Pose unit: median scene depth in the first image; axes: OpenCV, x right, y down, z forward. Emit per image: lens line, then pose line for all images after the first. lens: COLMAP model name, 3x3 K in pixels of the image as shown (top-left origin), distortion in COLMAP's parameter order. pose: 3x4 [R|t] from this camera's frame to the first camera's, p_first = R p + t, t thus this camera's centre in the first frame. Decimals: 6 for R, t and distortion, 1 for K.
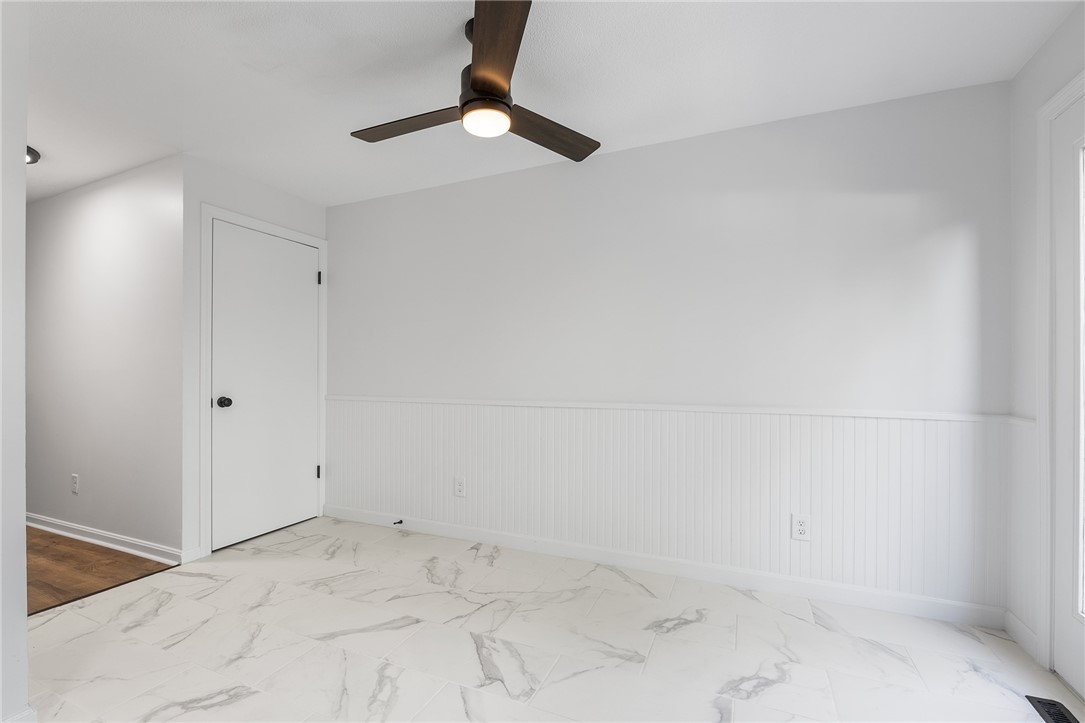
lens RADIAL K [[479.5, 0, 539.1], [0, 479.5, 349.6], [0, 0, 1]] dist [-0.002203, -0.004380]
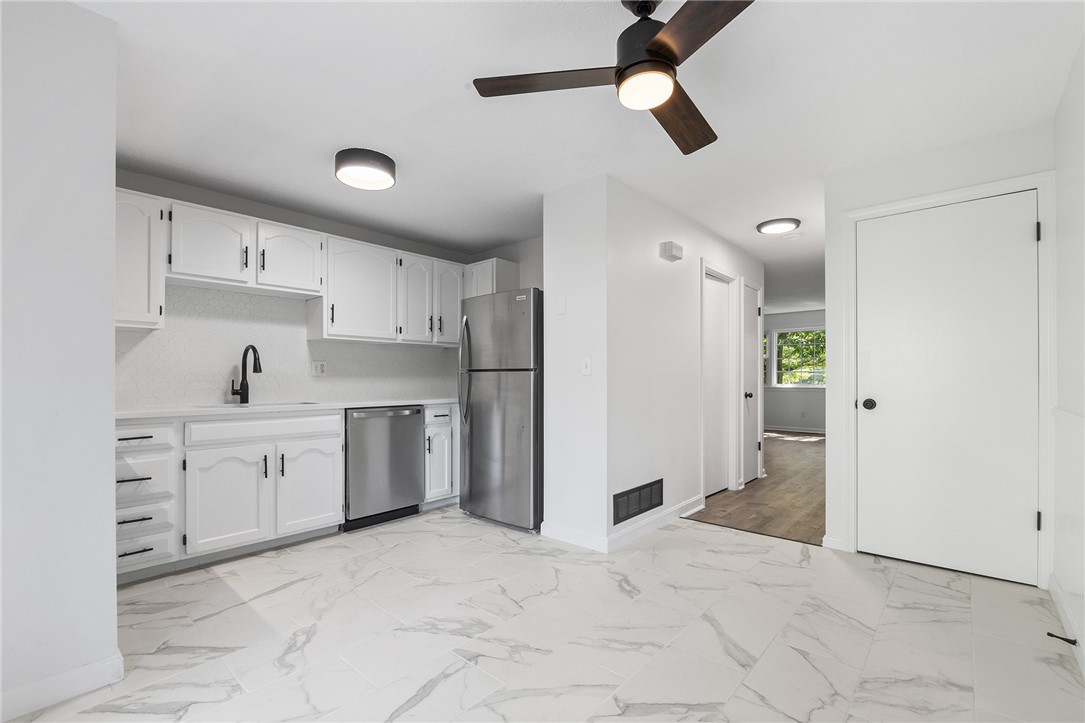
lens RADIAL K [[479.5, 0, 538.3], [0, 479.5, 375.9], [0, 0, 1]] dist [-0.002203, -0.004380]
pose [[-0.304013, -0.002593, -0.952664, 0.561097], [0.041388, 0.999016, -0.015927, 0.047796], [0.951769, -0.044271, -0.303606, 0.792308]]
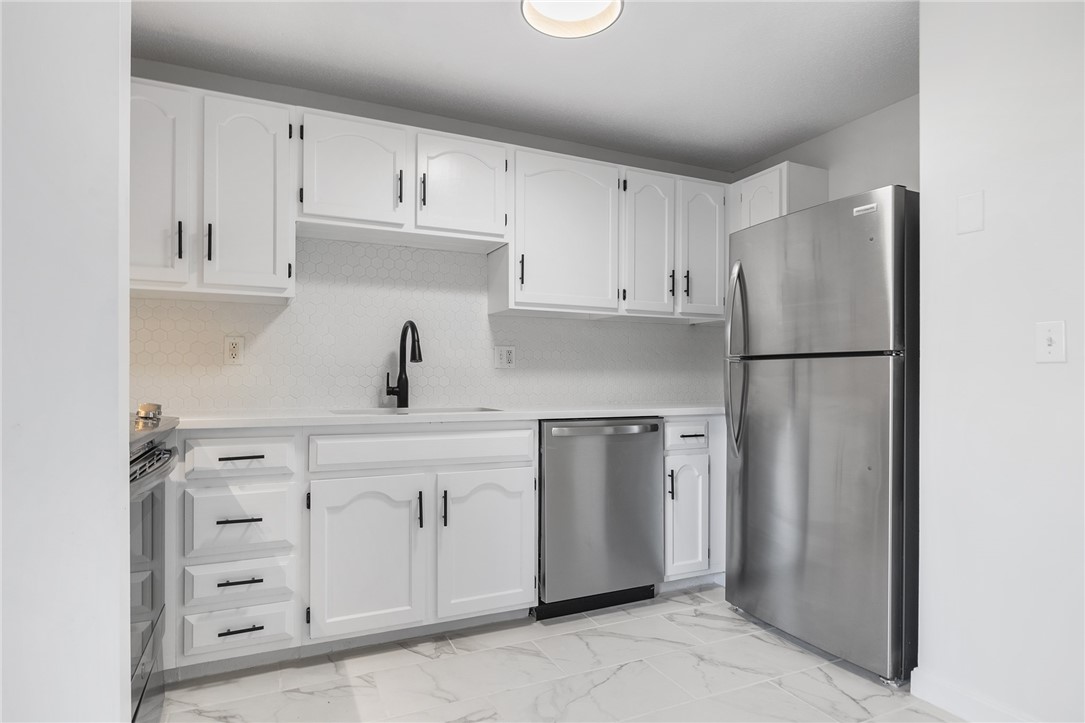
lens RADIAL K [[595.4, 0, 533.7], [0, 595.4, 376.0], [0, 0, 1]] dist [0.000502, -0.000102]
pose [[-0.657749, -0.002325, -0.753233, 0.230970], [0.028919, 0.999180, -0.028336, 0.048647], [0.752682, -0.040421, -0.657143, 0.539735]]
